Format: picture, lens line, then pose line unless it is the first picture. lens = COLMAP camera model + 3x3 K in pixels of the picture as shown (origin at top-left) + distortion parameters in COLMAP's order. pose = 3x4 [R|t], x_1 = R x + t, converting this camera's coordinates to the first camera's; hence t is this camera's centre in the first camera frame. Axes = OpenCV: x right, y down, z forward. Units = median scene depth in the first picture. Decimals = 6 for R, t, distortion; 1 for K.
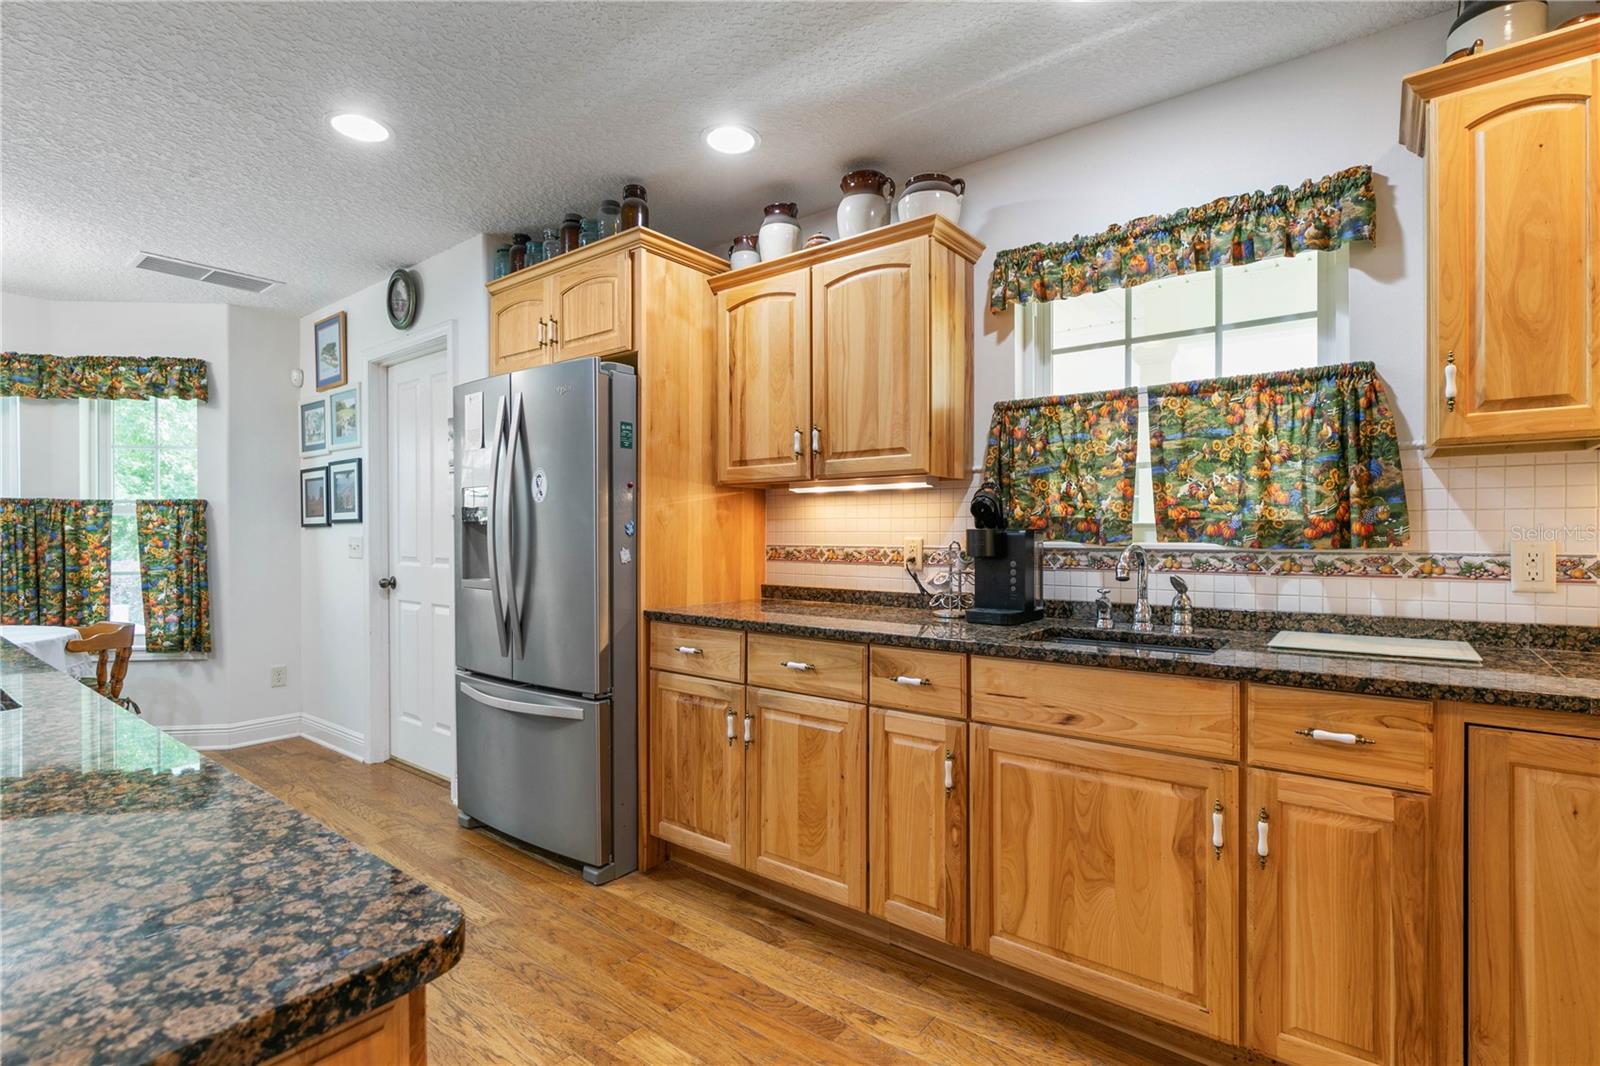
lens RADIAL K [[757.6, 0, 799.4], [0, 757.6, 536.6], [0, 0, 1]] dist [-0.010791, 0.000075]
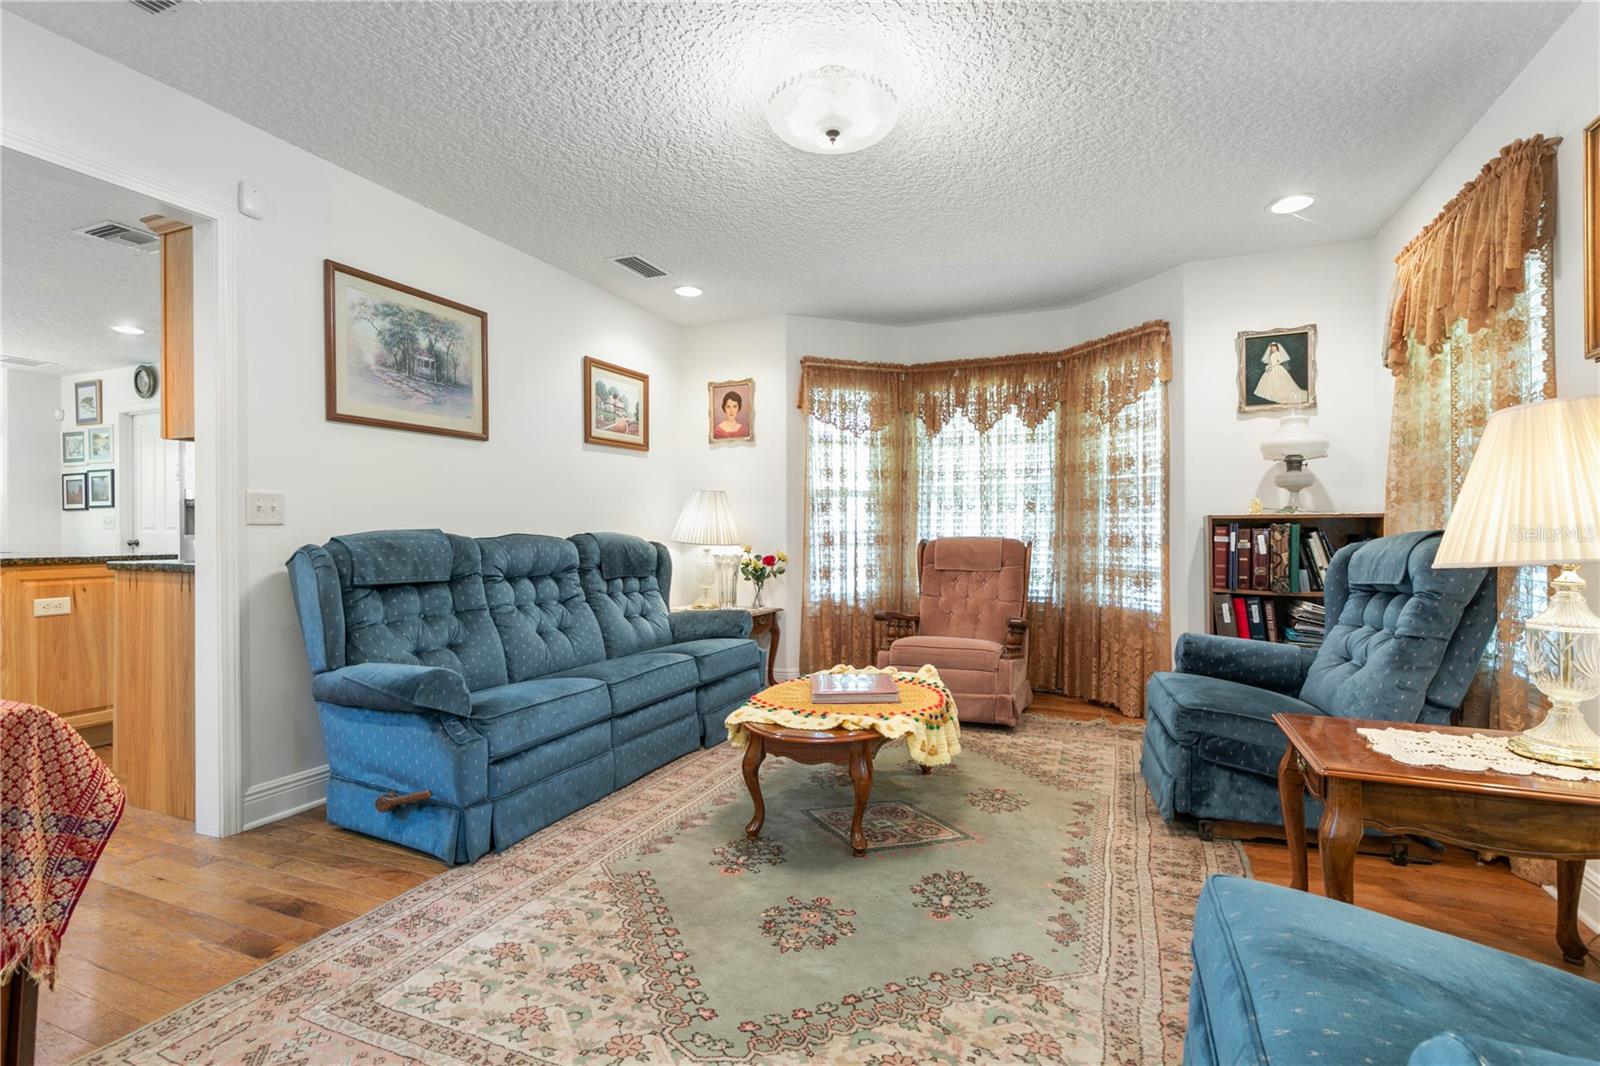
lens RADIAL K [[747.3, 0, 804.9], [0, 747.3, 535.2], [0, 0, 1]] dist [0.003795, 0.000546]
pose [[0.964635, 0.000043, 0.263590, 0.453556], [0.000406, 0.999999, -0.001647, 0.045595], [-0.263590, 0.001696, 0.964633, -0.993455]]
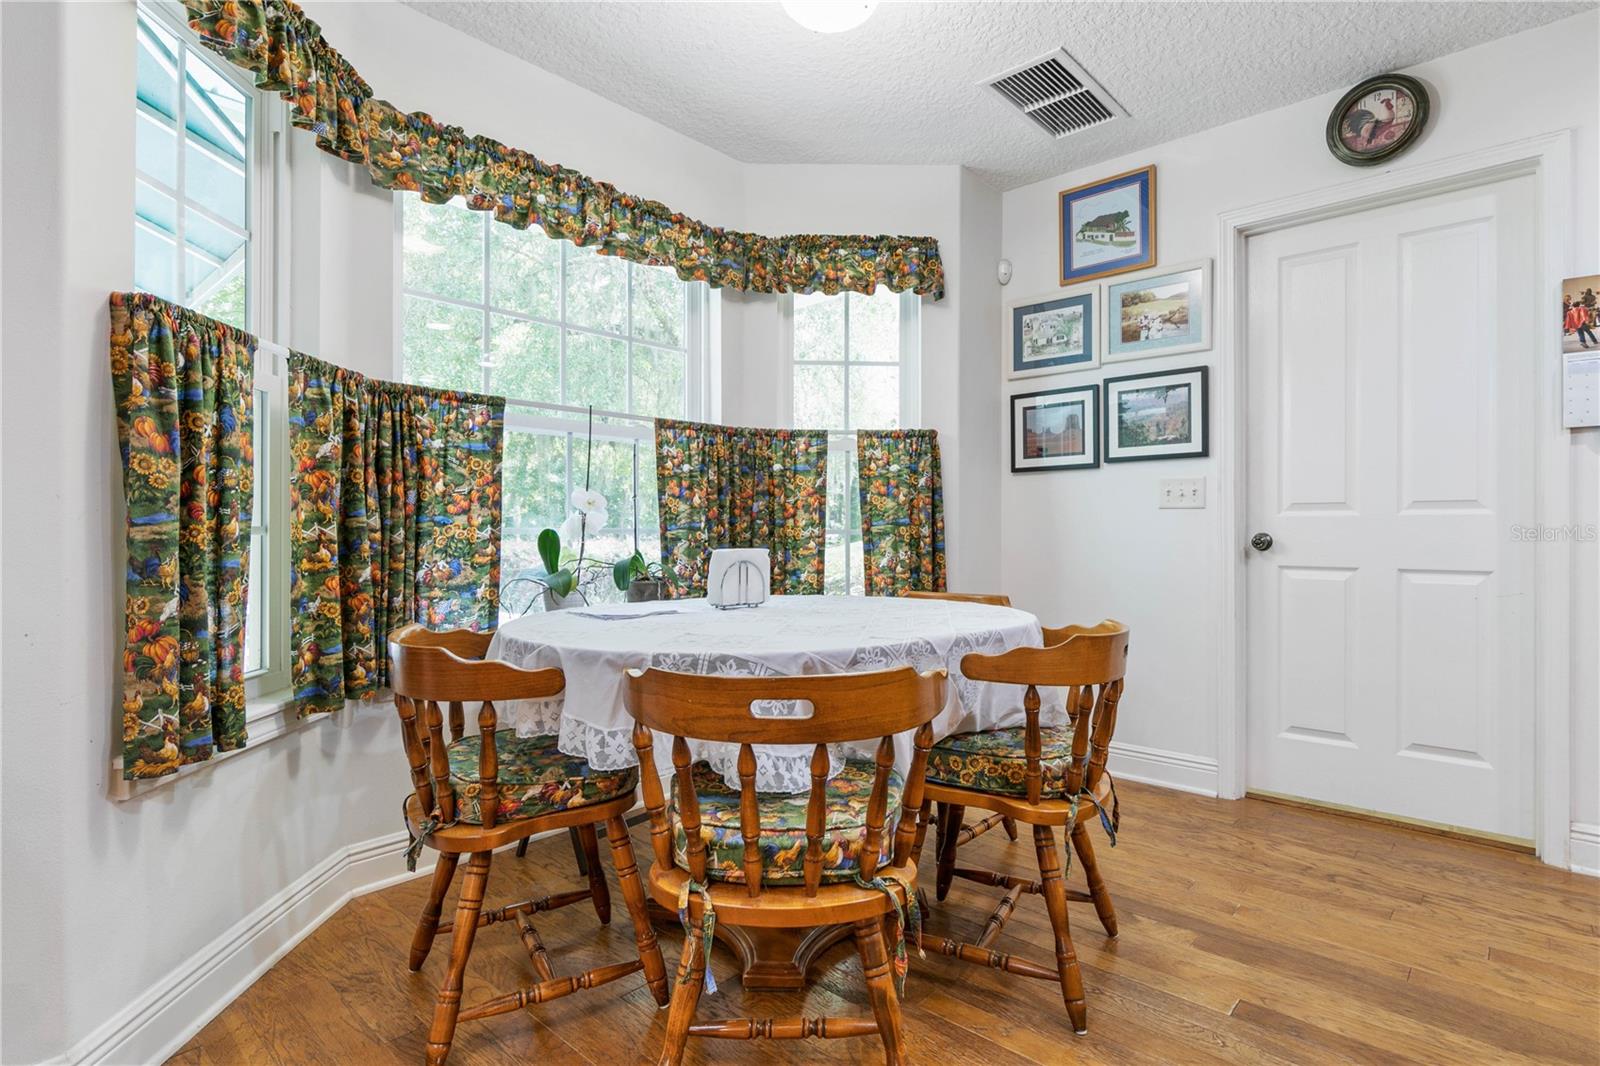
lens RADIAL K [[816.9, 0, 800.8], [0, 816.9, 527.9], [0, 0, 1]] dist [0.002106, 0.000787]
pose [[0.996641, 0.002009, -0.081873, -0.876596], [-0.002661, 0.999966, -0.007854, 0.053665], [0.081854, 0.008046, 0.996612, 0.199709]]
